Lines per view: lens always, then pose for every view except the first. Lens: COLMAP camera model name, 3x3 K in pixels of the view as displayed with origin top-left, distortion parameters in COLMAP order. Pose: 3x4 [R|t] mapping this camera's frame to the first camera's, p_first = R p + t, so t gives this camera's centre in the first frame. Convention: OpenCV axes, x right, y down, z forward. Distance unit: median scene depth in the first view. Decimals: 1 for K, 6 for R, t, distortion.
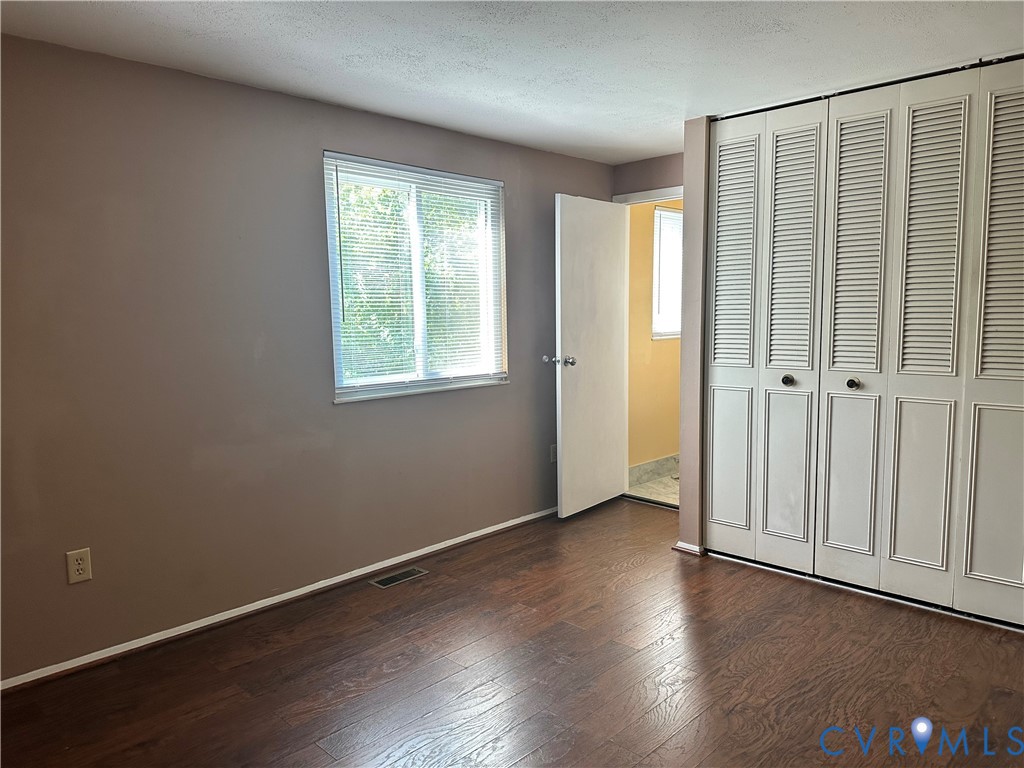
lens RADIAL K [[716.1, 0, 505.8], [0, 716.1, 378.5], [0, 0, 1]] dist [0.065231, -0.083117]
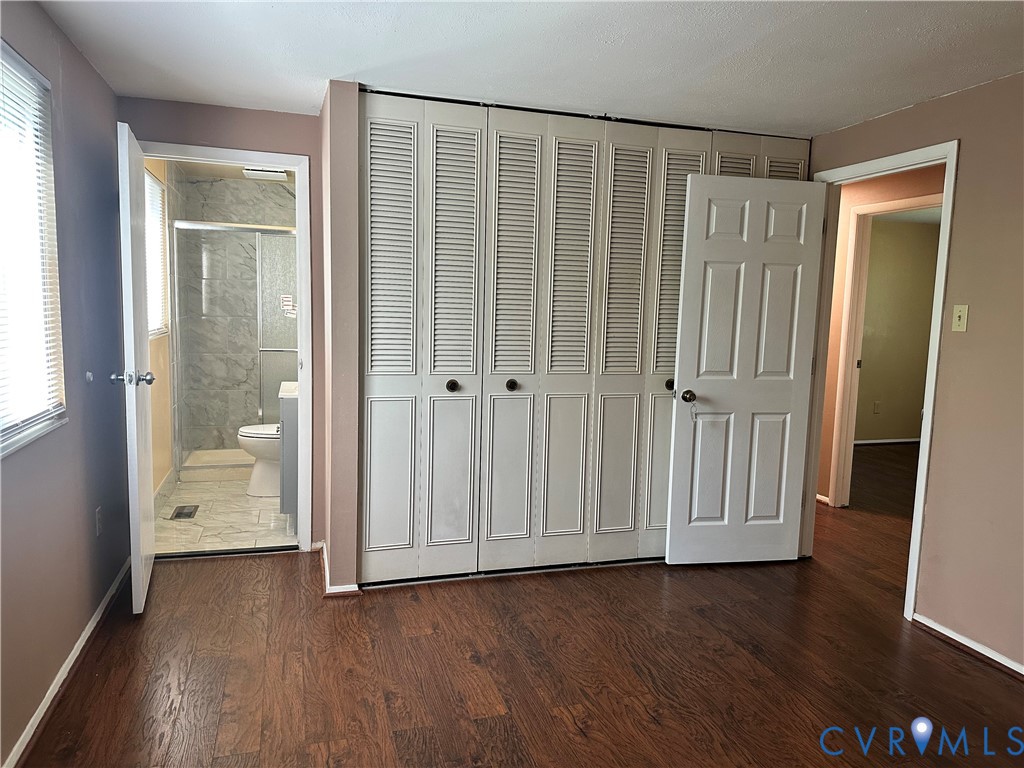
lens RADIAL K [[716.1, 0, 509.4], [0, 716.1, 386.1], [0, 0, 1]] dist [0.065231, -0.083117]
pose [[0.472277, -0.072471, 0.878466, -0.424935], [0.049373, 0.997225, 0.055724, -0.046943], [-0.880067, 0.017055, 0.474544, 0.460280]]
